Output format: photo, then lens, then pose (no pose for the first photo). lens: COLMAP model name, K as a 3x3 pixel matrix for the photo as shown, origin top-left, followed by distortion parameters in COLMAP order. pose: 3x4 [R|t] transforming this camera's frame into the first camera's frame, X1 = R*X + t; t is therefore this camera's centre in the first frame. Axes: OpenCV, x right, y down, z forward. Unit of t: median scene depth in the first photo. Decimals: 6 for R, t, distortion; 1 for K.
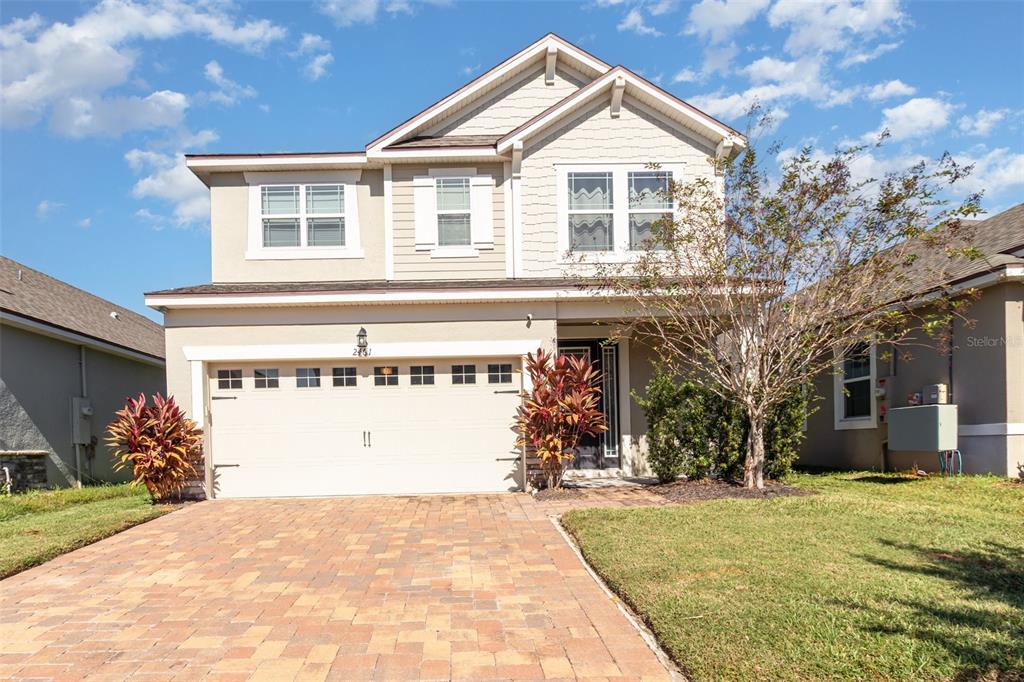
lens RADIAL K [[503.3, 0, 512.0], [0, 503.3, 395.0], [0, 0, 1]] dist [0.002304, 0.000181]
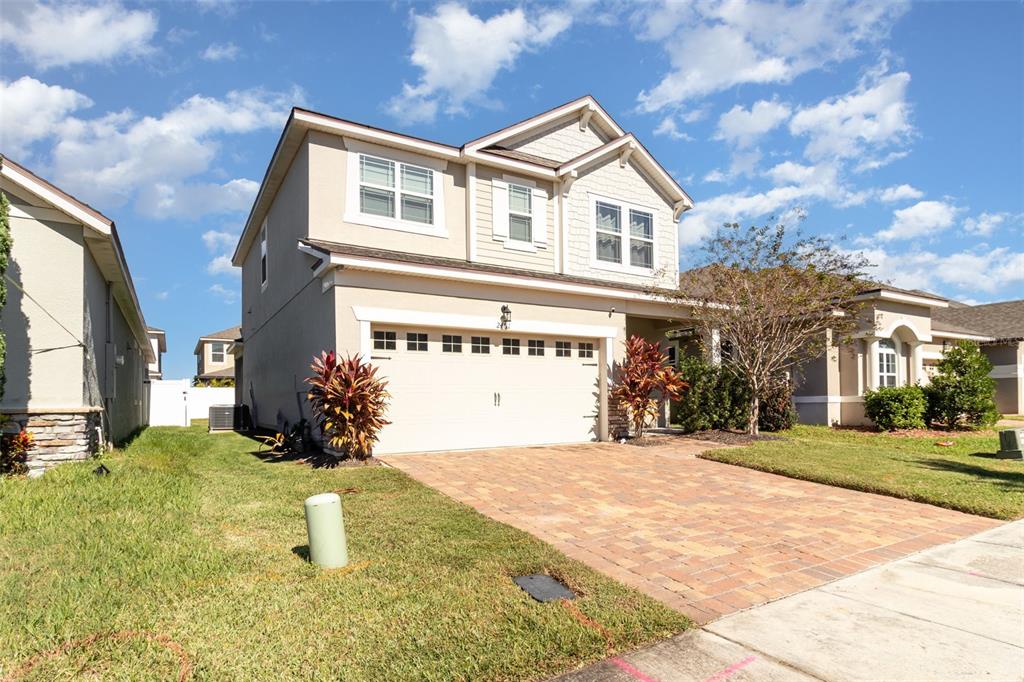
lens RADIAL K [[477.7, 0, 508.3], [0, 477.7, 337.4], [0, 0, 1]] dist [0.003360, 0.000508]
pose [[0.890280, 0.073326, 0.449472, -0.641921], [-0.048612, 0.996615, -0.066297, 0.013311], [-0.452812, 0.037173, 0.890831, -0.005435]]
